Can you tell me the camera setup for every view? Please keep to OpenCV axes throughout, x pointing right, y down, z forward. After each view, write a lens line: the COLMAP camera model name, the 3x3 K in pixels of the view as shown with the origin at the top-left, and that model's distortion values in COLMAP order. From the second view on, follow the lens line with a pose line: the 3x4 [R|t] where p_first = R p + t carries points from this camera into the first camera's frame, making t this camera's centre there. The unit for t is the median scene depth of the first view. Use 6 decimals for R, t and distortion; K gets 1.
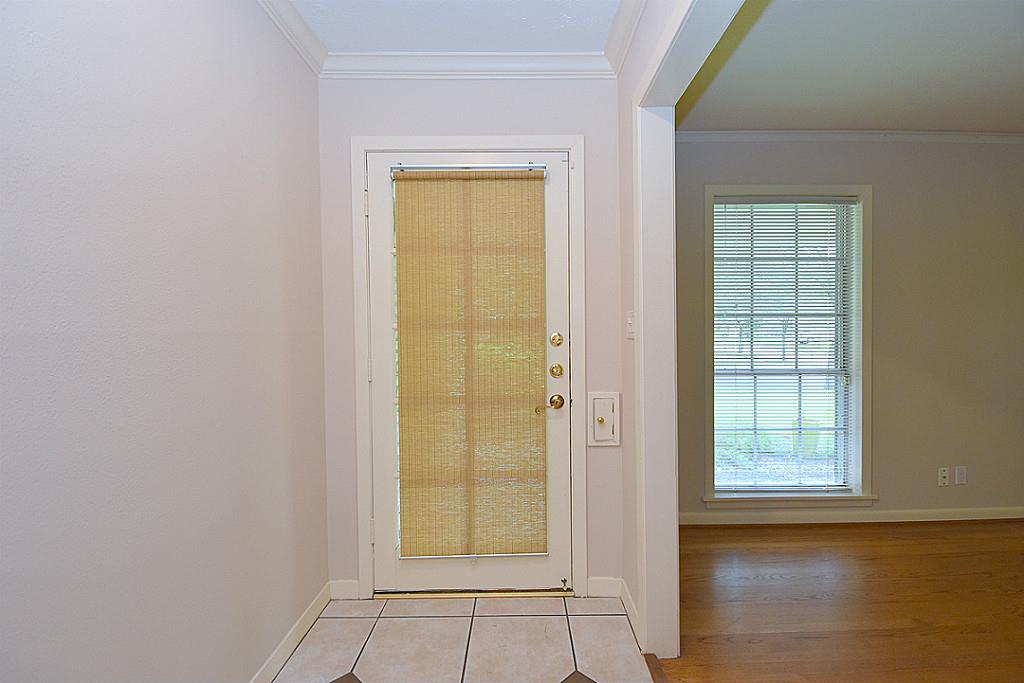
lens RADIAL K [[491.9, 0, 514.6], [0, 491.9, 337.3], [0, 0, 1]] dist [-0.015236, -0.004389]
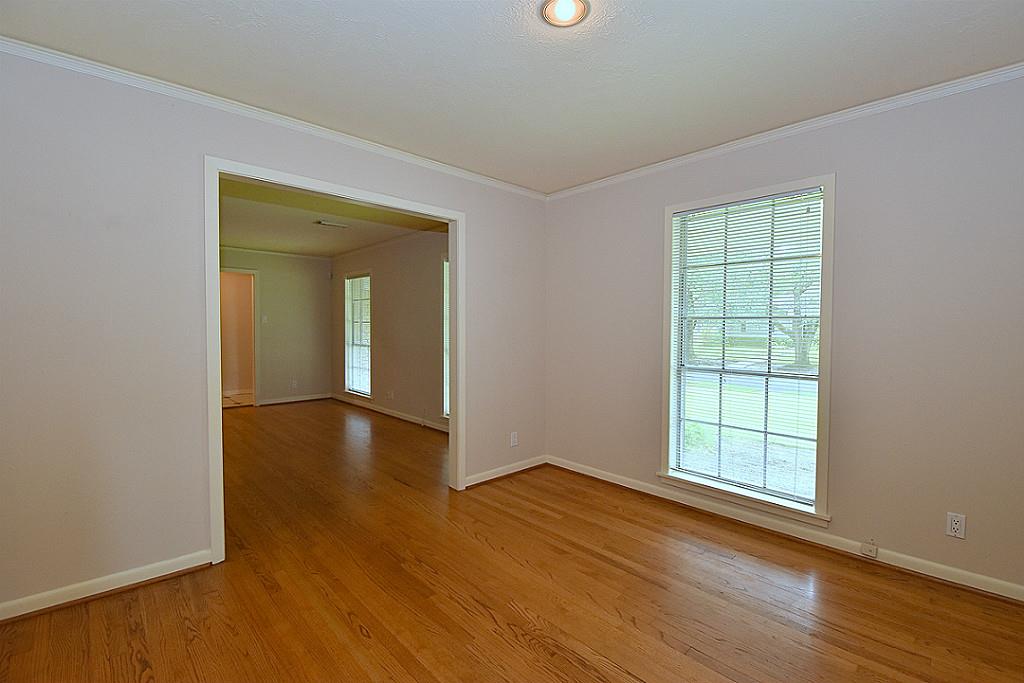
lens RADIAL K [[451.6, 0, 514.5], [0, 451.6, 342.6], [0, 0, 1]] dist [-0.004091, -0.011692]
pose [[0.670680, 0.032137, -0.741050, 0.939772], [-0.021465, 0.999483, 0.023917, -0.004823], [0.741436, -0.000133, 0.671024, 0.011293]]
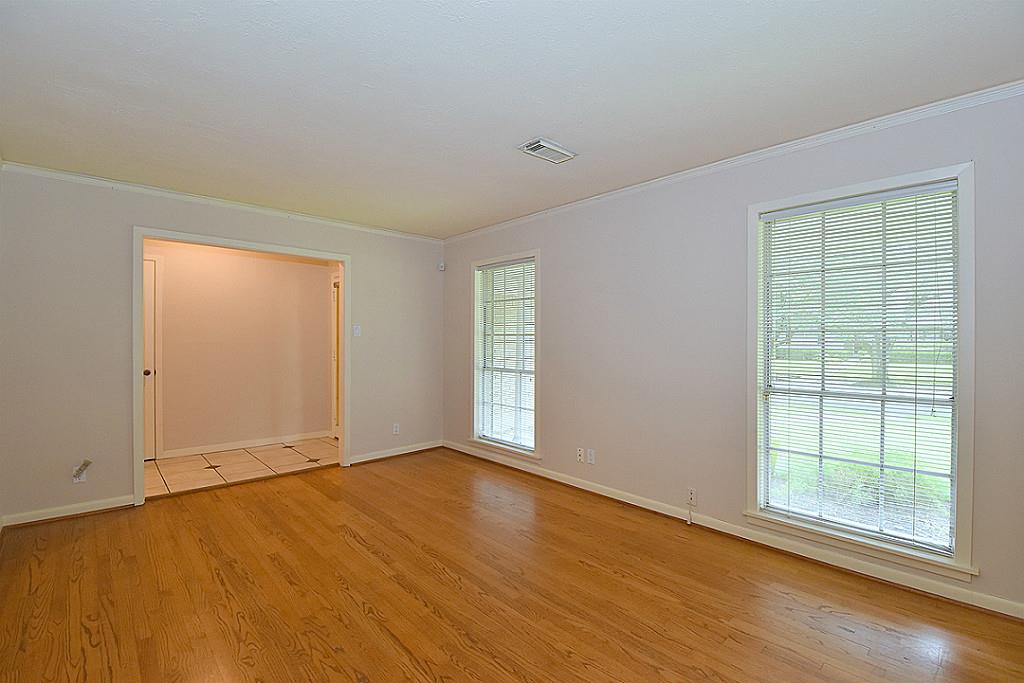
lens RADIAL K [[451.6, 0, 514.0], [0, 451.6, 345.9], [0, 0, 1]] dist [-0.004091, -0.011692]
pose [[0.671573, 0.017030, -0.740743, 0.745059], [-0.024968, 0.999688, 0.000347, -0.004453], [0.740518, 0.018262, 0.671789, 0.007023]]
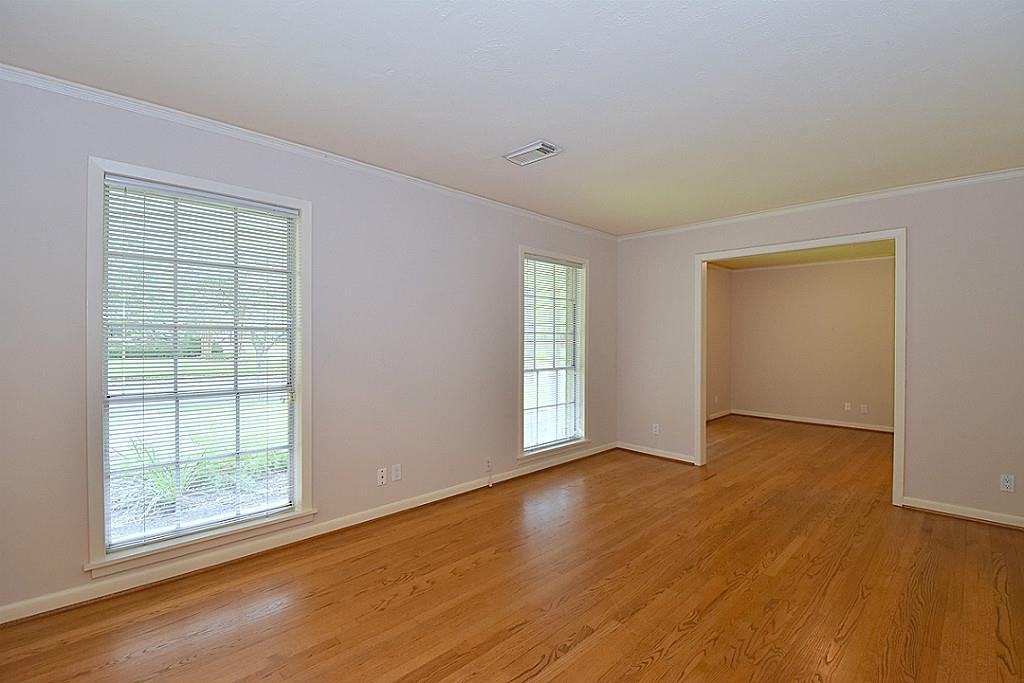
lens RADIAL K [[475.6, 0, 517.5], [0, 475.6, 339.7], [0, 0, 1]] dist [-0.001148, -0.003247]
pose [[0.712036, 0.004166, 0.702131, 0.341481], [0.011592, 0.999776, -0.017688, -0.002704], [-0.702048, 0.020733, 0.711828, 0.000679]]
